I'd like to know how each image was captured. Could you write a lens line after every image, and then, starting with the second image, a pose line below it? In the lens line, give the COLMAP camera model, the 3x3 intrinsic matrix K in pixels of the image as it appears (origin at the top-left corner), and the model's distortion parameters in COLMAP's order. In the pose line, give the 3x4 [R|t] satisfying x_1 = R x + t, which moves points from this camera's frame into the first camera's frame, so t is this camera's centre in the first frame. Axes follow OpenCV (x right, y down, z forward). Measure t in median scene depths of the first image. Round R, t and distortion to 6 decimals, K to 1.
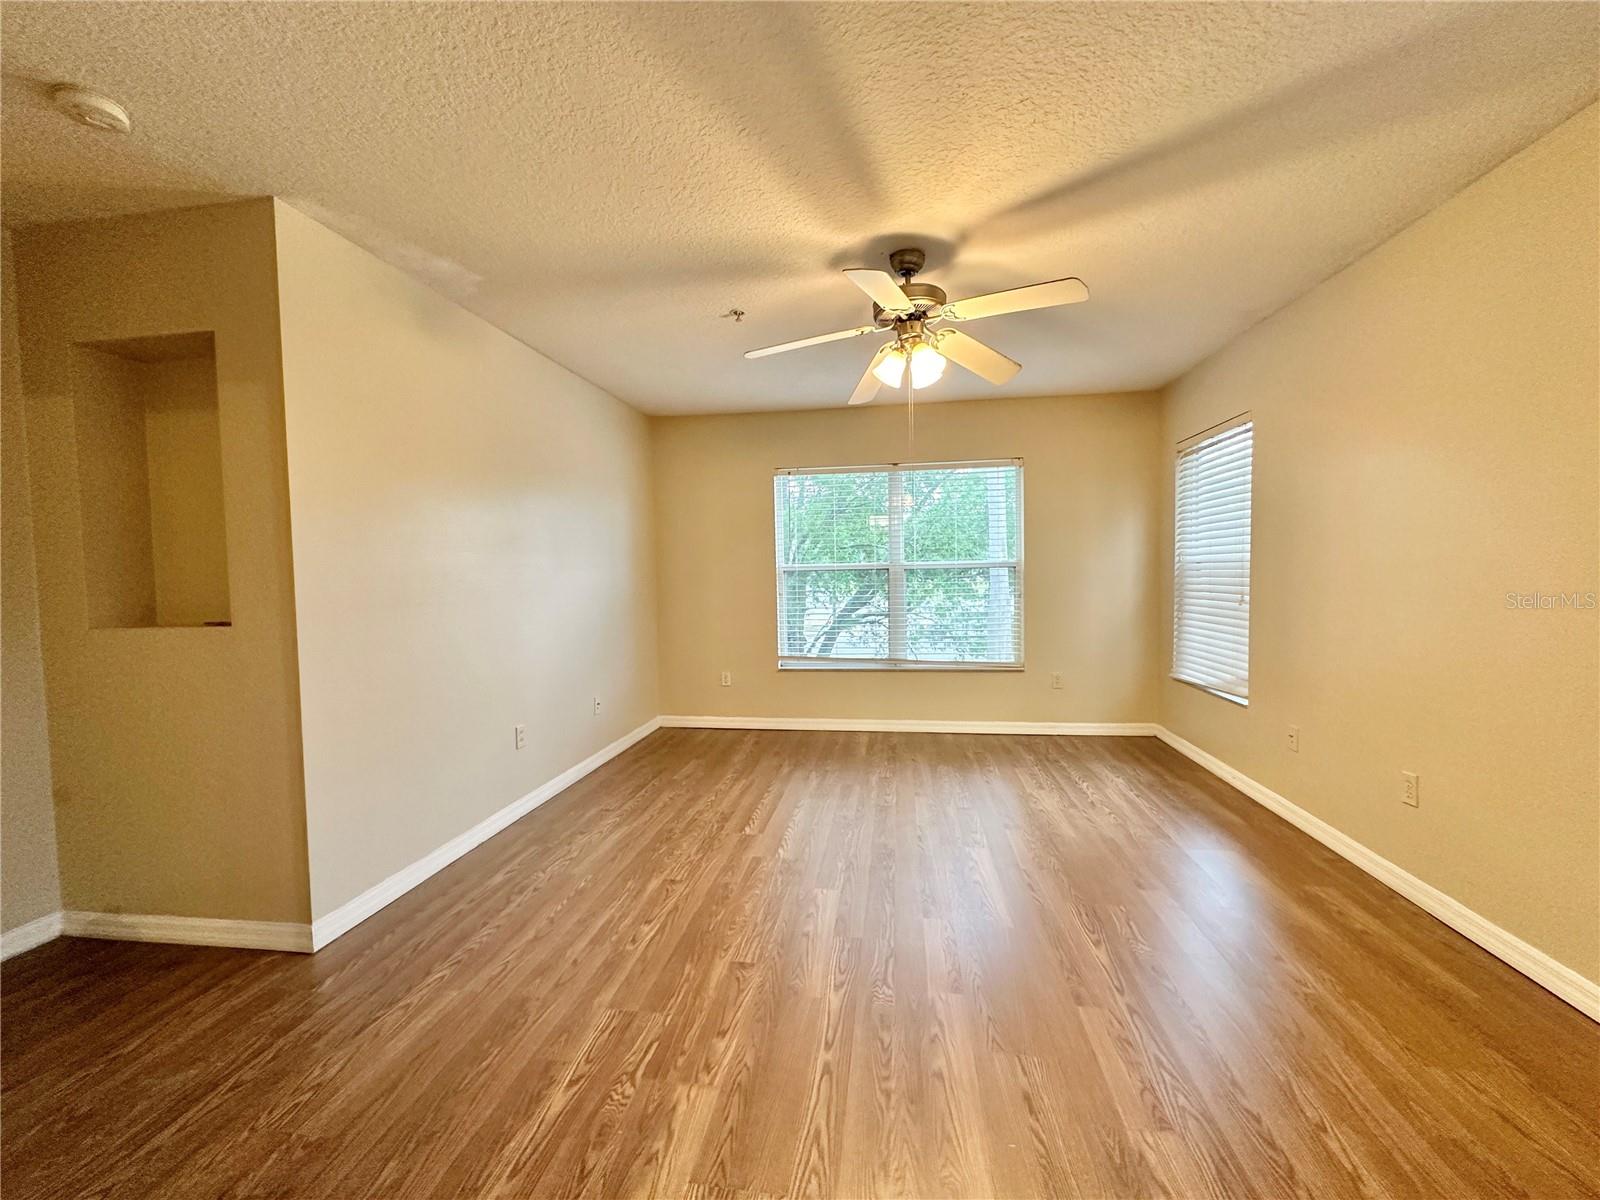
lens RADIAL K [[633.1, 0, 809.3], [0, 633.1, 602.9], [0, 0, 1]] dist [-0.000971, -0.000490]
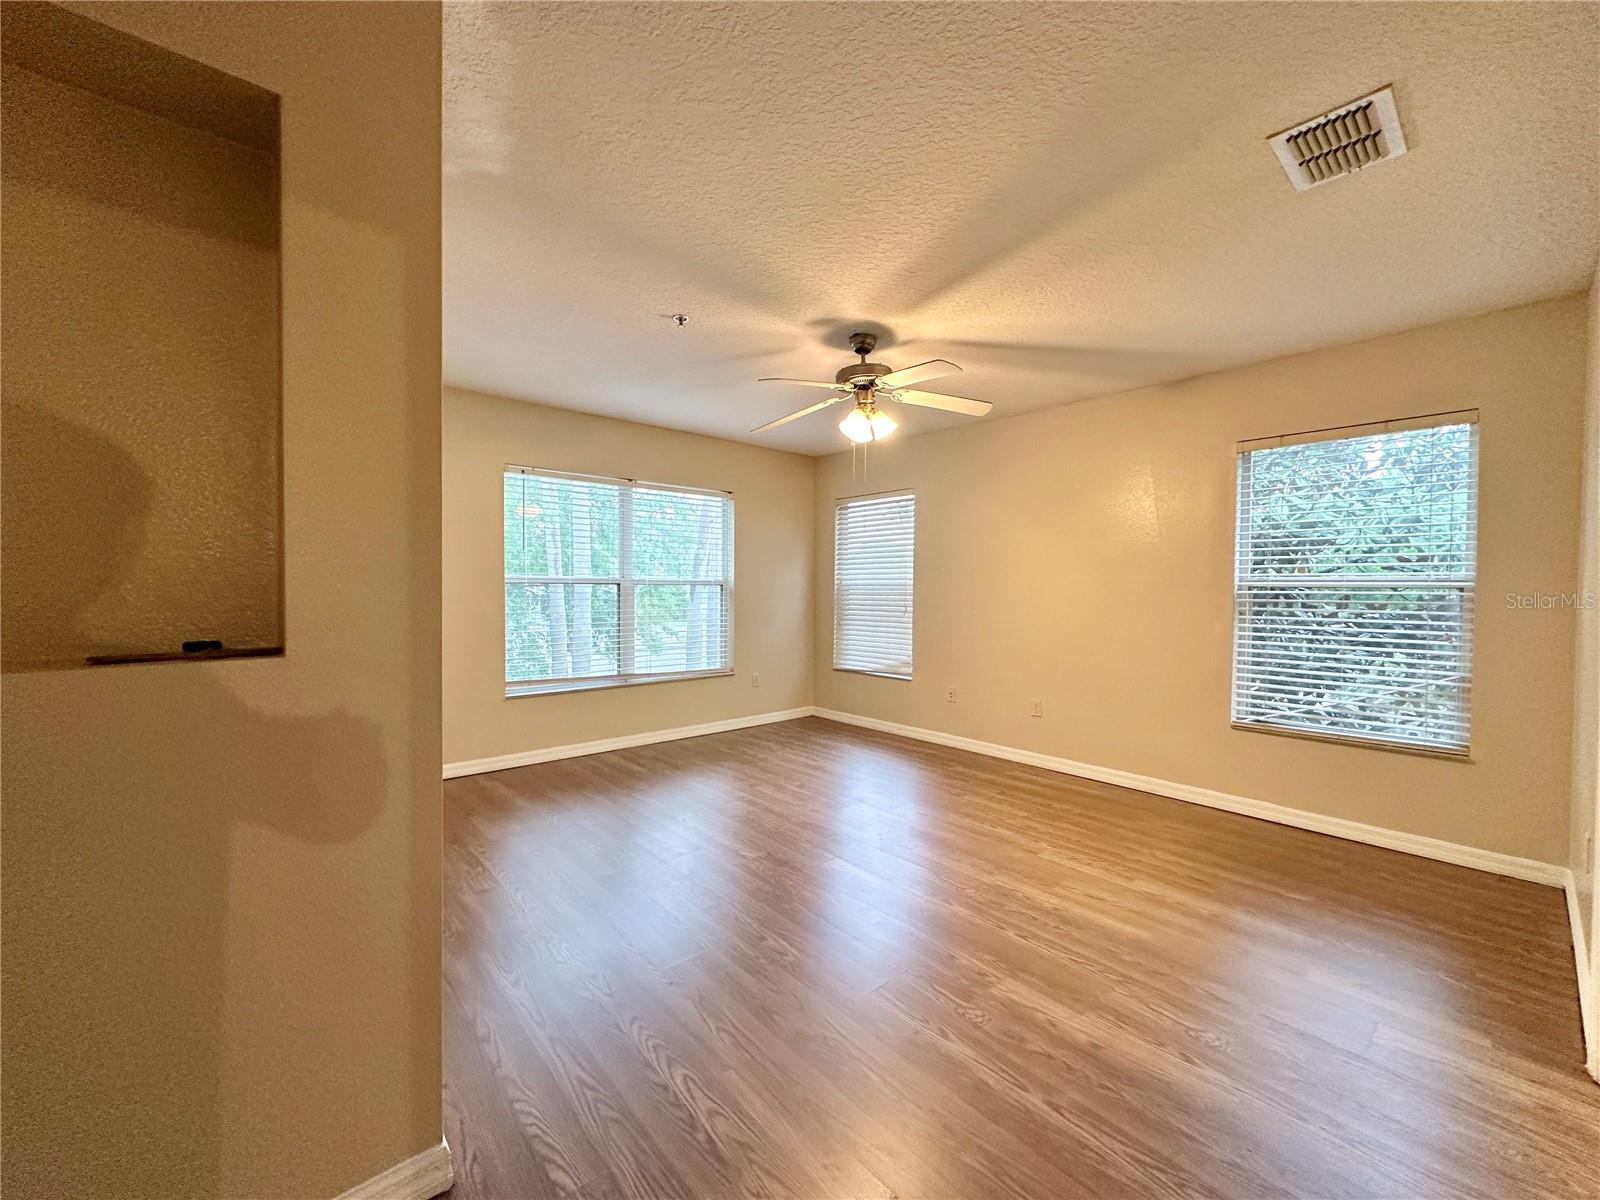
lens RADIAL K [[633.1, 0, 799.0], [0, 633.1, 602.7], [0, 0, 1]] dist [-0.000971, -0.000490]
pose [[0.647824, 0.005216, 0.761772, -0.640141], [0.020670, 0.999488, -0.024421, 0.008725], [-0.761510, 0.031566, 0.647385, 0.206924]]
